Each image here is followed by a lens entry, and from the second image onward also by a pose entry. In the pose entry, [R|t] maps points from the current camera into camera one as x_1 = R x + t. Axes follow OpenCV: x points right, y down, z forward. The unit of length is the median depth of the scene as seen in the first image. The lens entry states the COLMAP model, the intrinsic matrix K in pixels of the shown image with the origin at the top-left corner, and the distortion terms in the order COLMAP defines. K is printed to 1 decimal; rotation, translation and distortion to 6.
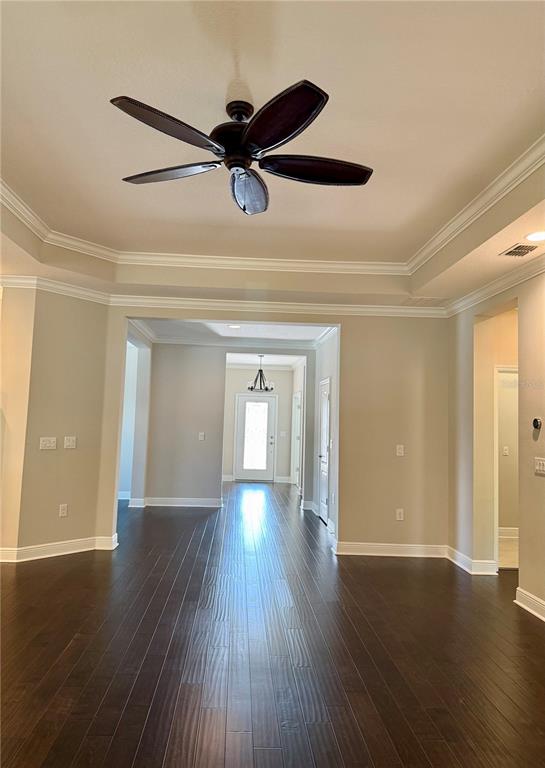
lens RADIAL K [[552.5, 0, 257.4], [0, 552.5, 368.9], [0, 0, 1]] dist [0.064355, -0.067912]
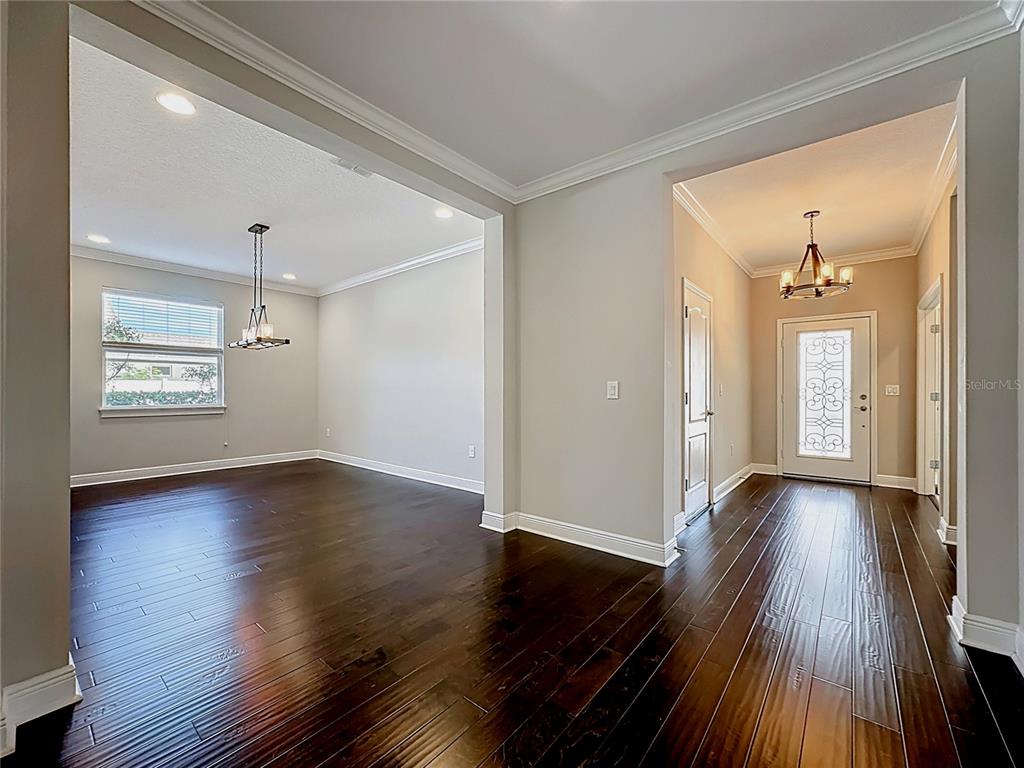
lens RADIAL K [[414.2, 0, 511.8], [0, 414.2, 387.0], [0, 0, 1]] dist [-0.015100, 0.001708]
pose [[0.739025, -0.038415, -0.672582, 0.041079], [0.087975, 0.995327, 0.039816, 0.072426], [0.667910, -0.088595, 0.738950, 0.516447]]
